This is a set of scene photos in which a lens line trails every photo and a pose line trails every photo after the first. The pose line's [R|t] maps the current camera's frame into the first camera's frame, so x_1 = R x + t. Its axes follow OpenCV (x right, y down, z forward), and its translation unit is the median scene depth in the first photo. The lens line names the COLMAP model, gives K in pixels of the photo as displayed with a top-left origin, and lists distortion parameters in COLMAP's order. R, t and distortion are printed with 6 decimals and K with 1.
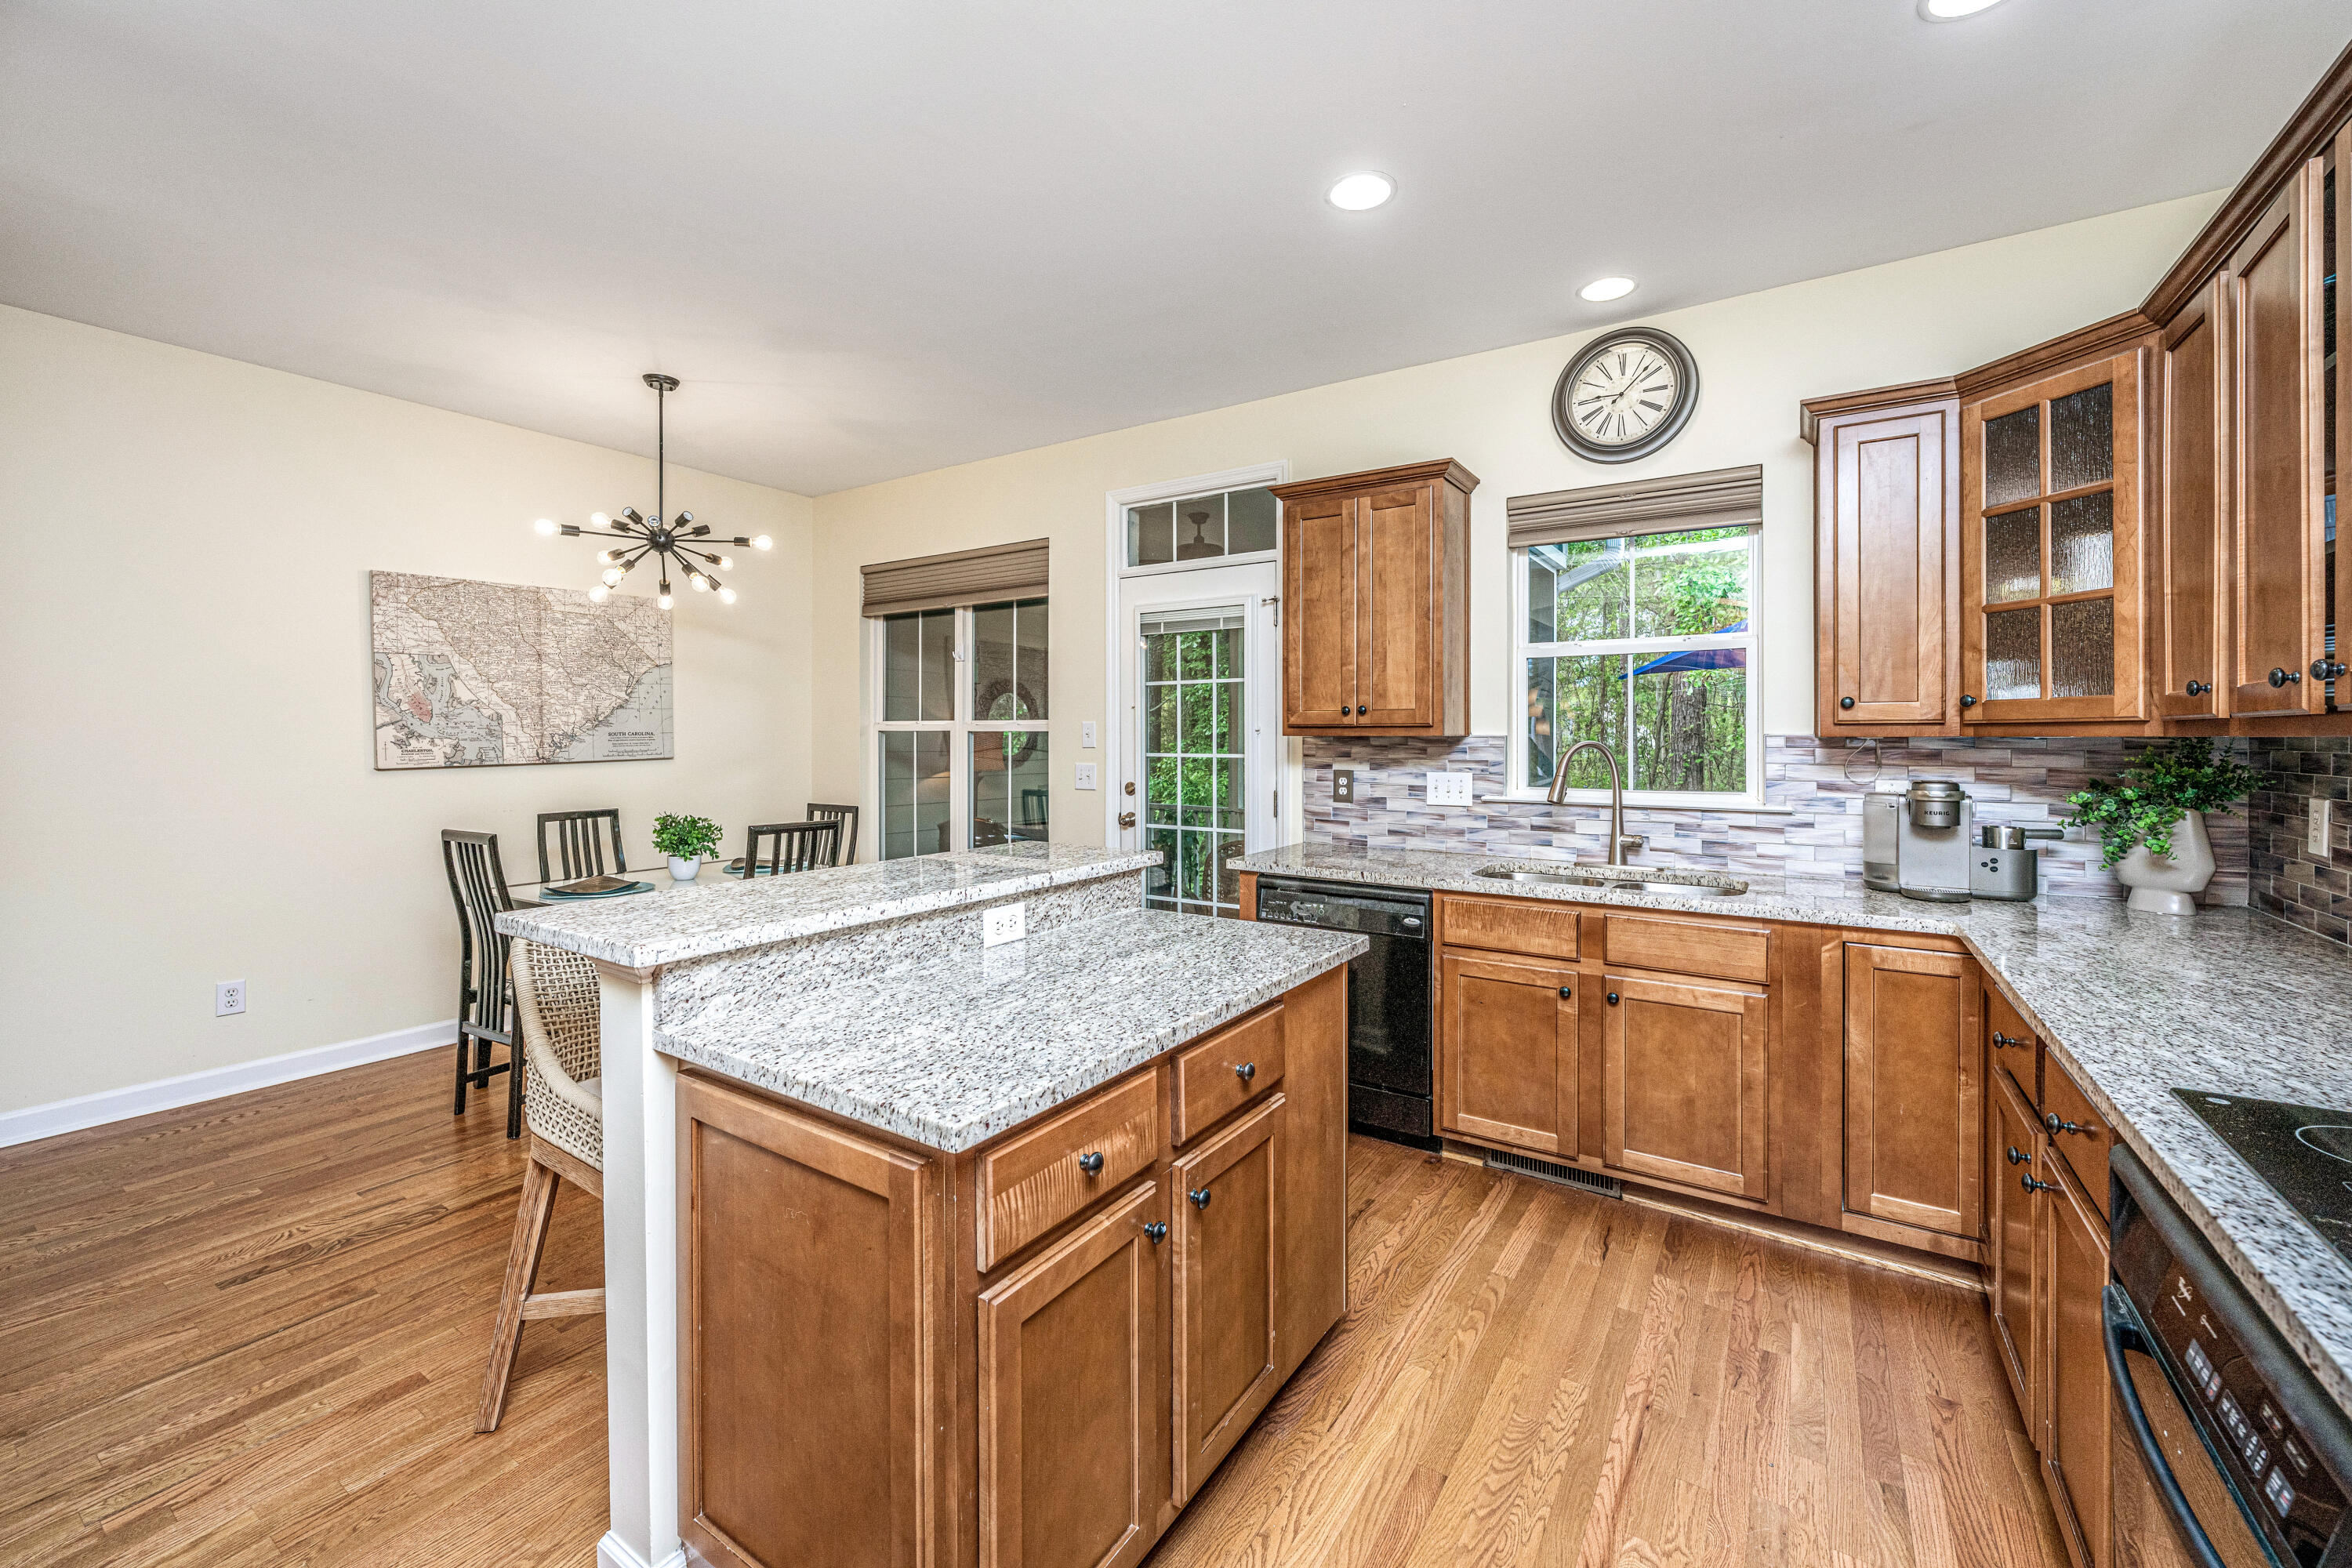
lens RADIAL K [[947.0, 0, 1160.0], [0, 947.0, 738.3], [0, 0, 1]] dist [0.000661, 0.000094]
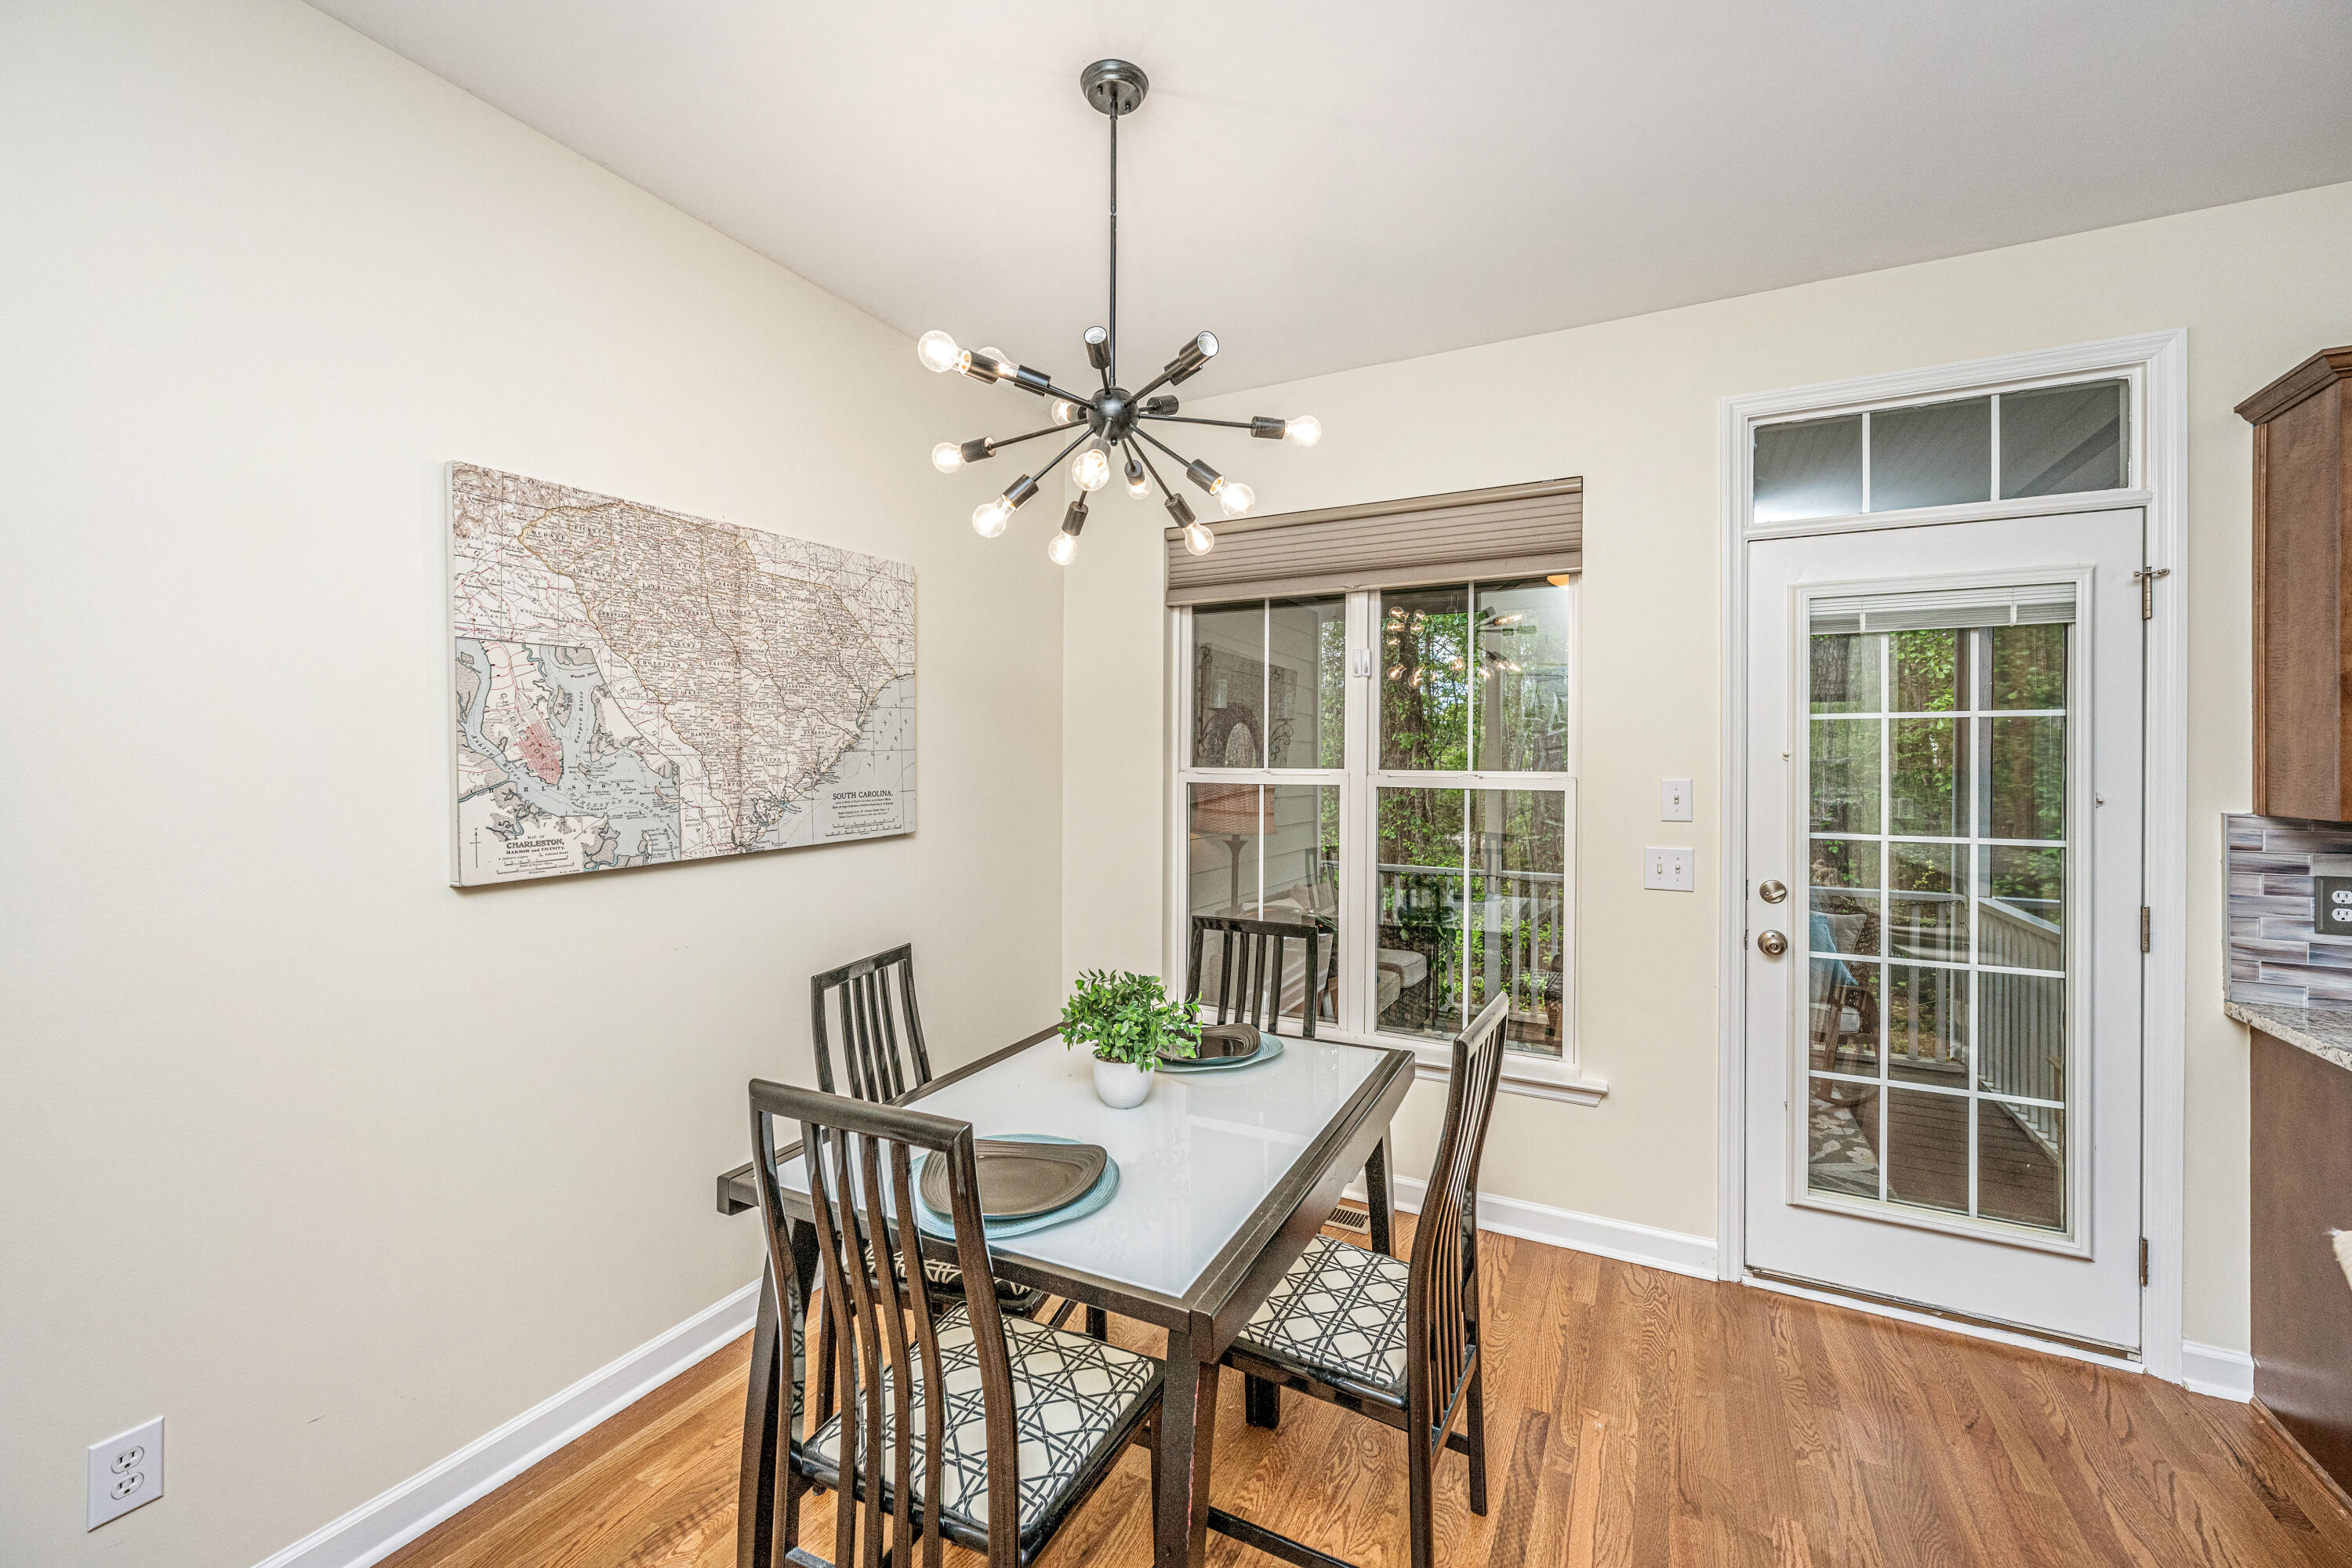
lens RADIAL K [[940.3, 0, 1165.6], [0, 940.3, 757.2], [0, 0, 1]] dist [-0.000340, 0.000127]
pose [[0.994000, 0.003929, 0.109311, -0.490646], [-0.003464, 0.999984, -0.004447, -0.028433], [-0.109327, 0.004042, 0.993998, 0.462493]]
